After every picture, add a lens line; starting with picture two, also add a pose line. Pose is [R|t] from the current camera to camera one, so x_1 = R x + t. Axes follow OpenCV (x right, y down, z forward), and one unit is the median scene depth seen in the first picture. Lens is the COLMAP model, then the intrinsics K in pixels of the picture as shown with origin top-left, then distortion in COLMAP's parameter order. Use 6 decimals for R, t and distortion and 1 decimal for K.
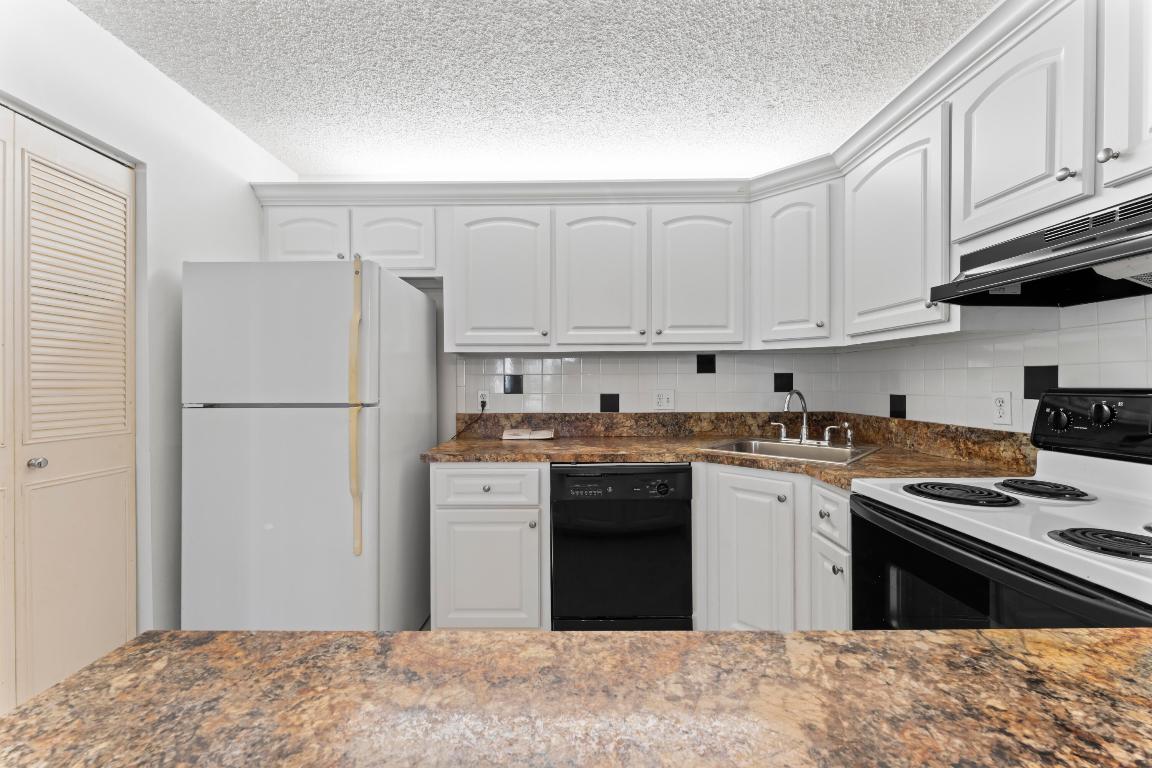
lens RADIAL K [[459.4, 0, 576.0], [0, 459.4, 384.0], [0, 0, 1]] dist [0.000350, -0.000659]
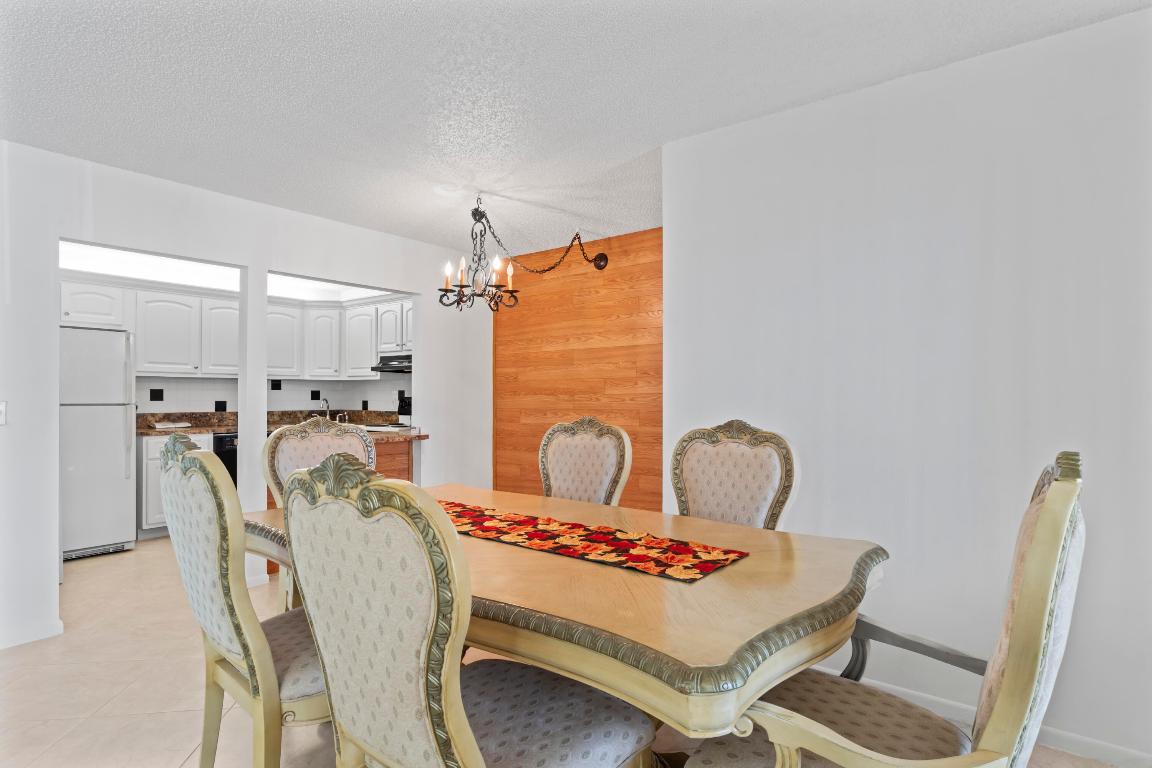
lens RADIAL K [[604.8, 0, 574.0], [0, 604.8, 395.4], [0, 0, 1]] dist [-0.001546, -0.000110]
pose [[0.609306, 0.006936, 0.792905, -1.205056], [-0.002534, 0.999974, -0.006800, 0.016078], [-0.792931, 0.002134, 0.609307, -1.892642]]
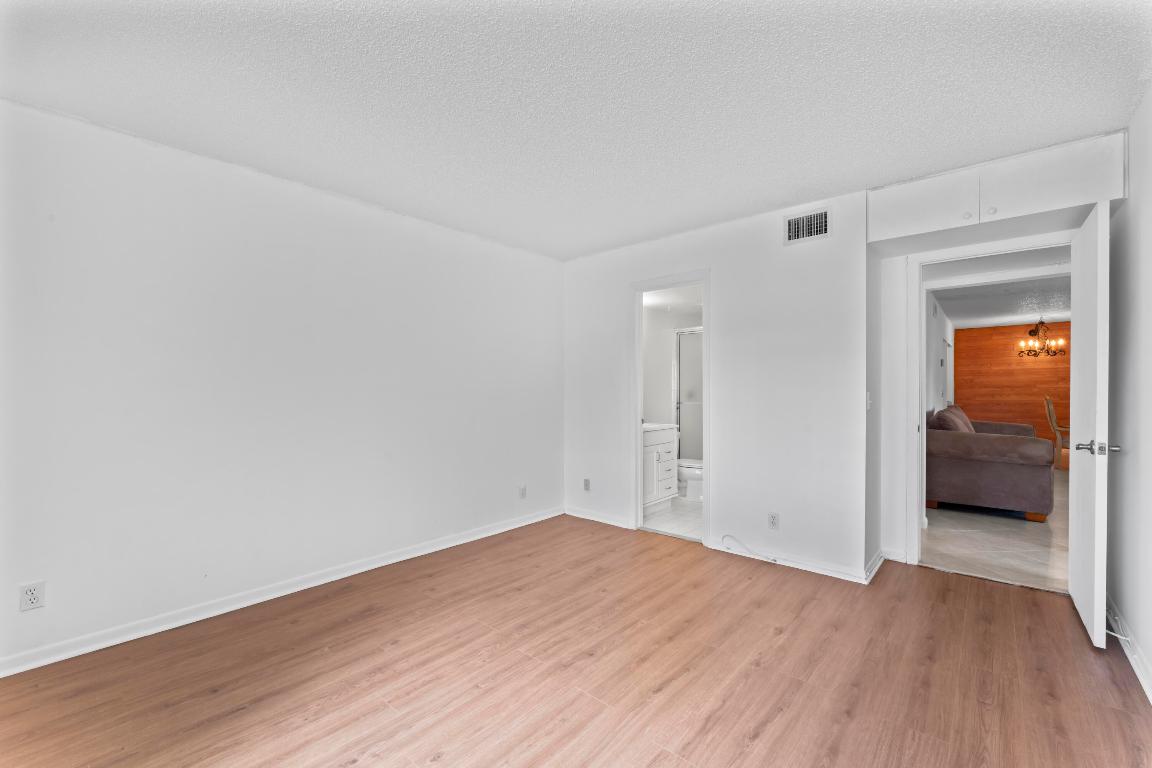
lens RADIAL K [[472.2, 0, 580.4], [0, 472.2, 390.9], [0, 0, 1]] dist [-0.007063, 0.000028]
pose [[0.654434, 0.004735, 0.756104, -5.449596], [-0.004865, 0.999986, -0.002051, 0.055112], [-0.756103, -0.002336, 0.654448, -0.197808]]
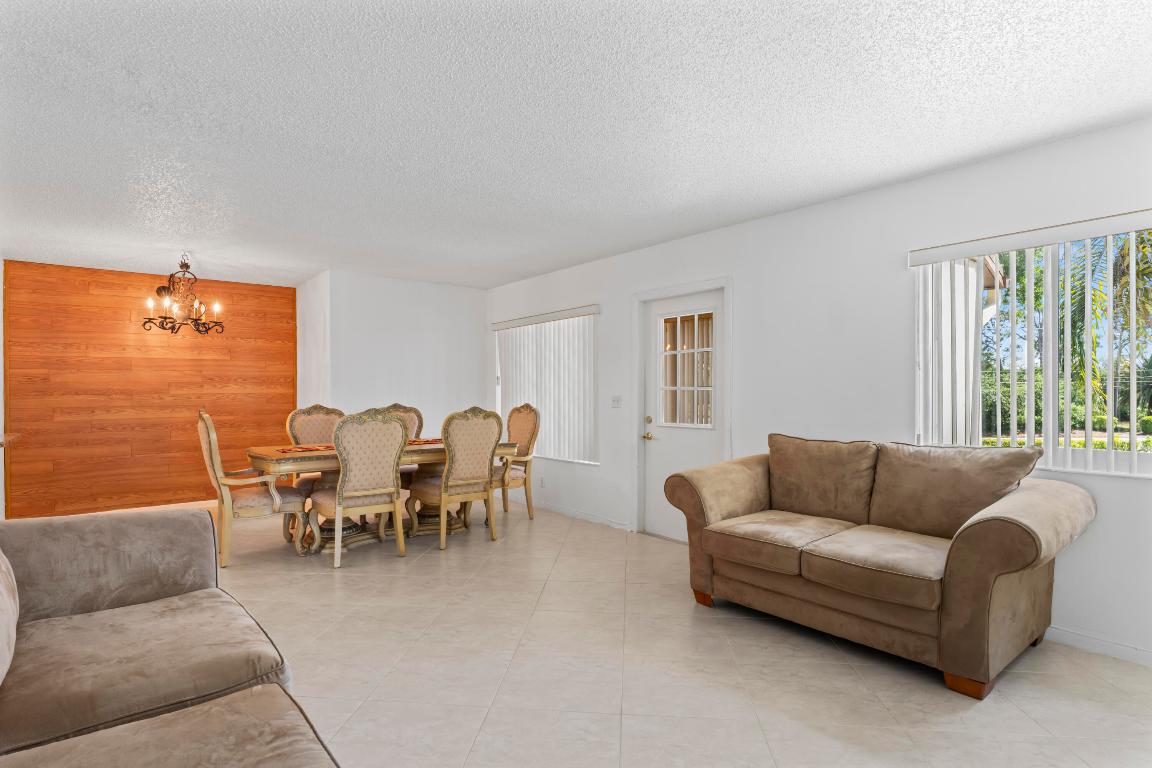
lens RADIAL K [[597.6, 0, 576.0], [0, 597.6, 384.0], [0, 0, 1]] dist [0.002222, -0.000238]
pose [[-0.633927, 0.021556, 0.773092, -2.957436], [0.011006, 0.999762, -0.018852, 0.024117], [-0.773314, -0.003442, -0.634013, -0.223155]]
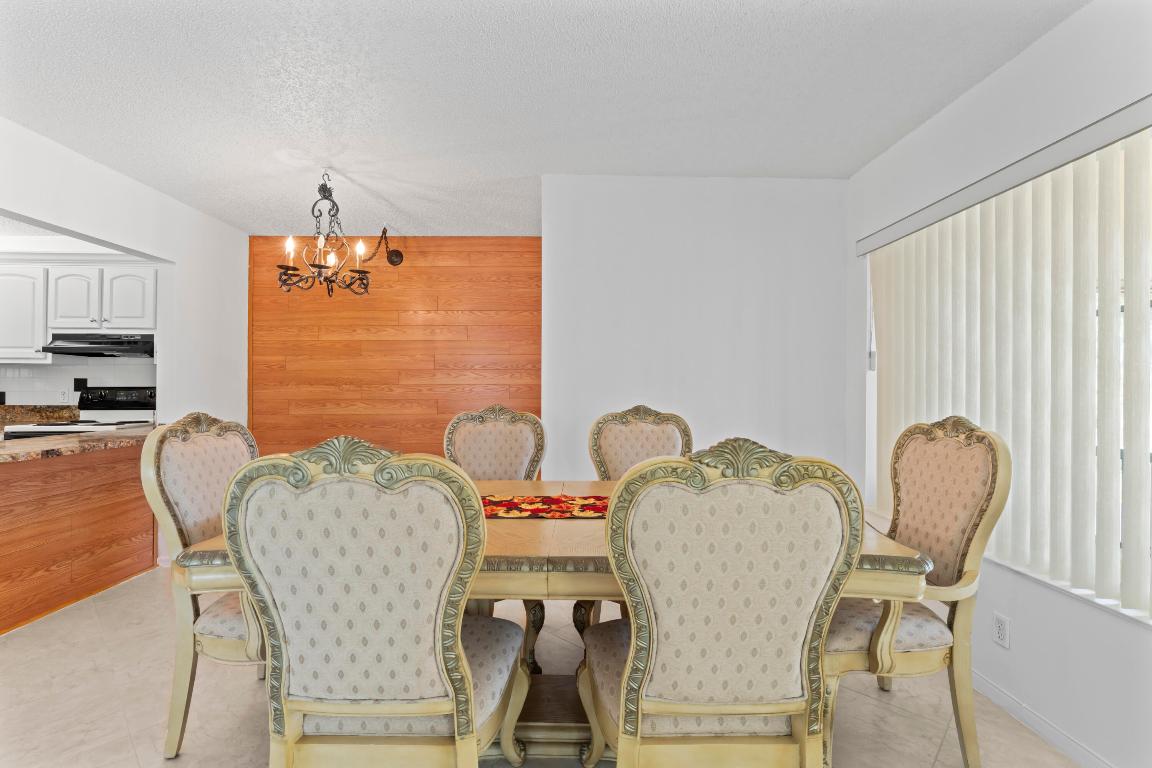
lens RADIAL K [[525.6, 0, 571.9], [0, 525.6, 388.4], [0, 0, 1]] dist [0.000518, -0.000247]
pose [[-0.017725, 0.003776, 0.999836, -1.424864], [-0.001235, 0.999992, -0.003799, 0.016933], [-0.999842, -0.001302, -0.017720, -1.221213]]
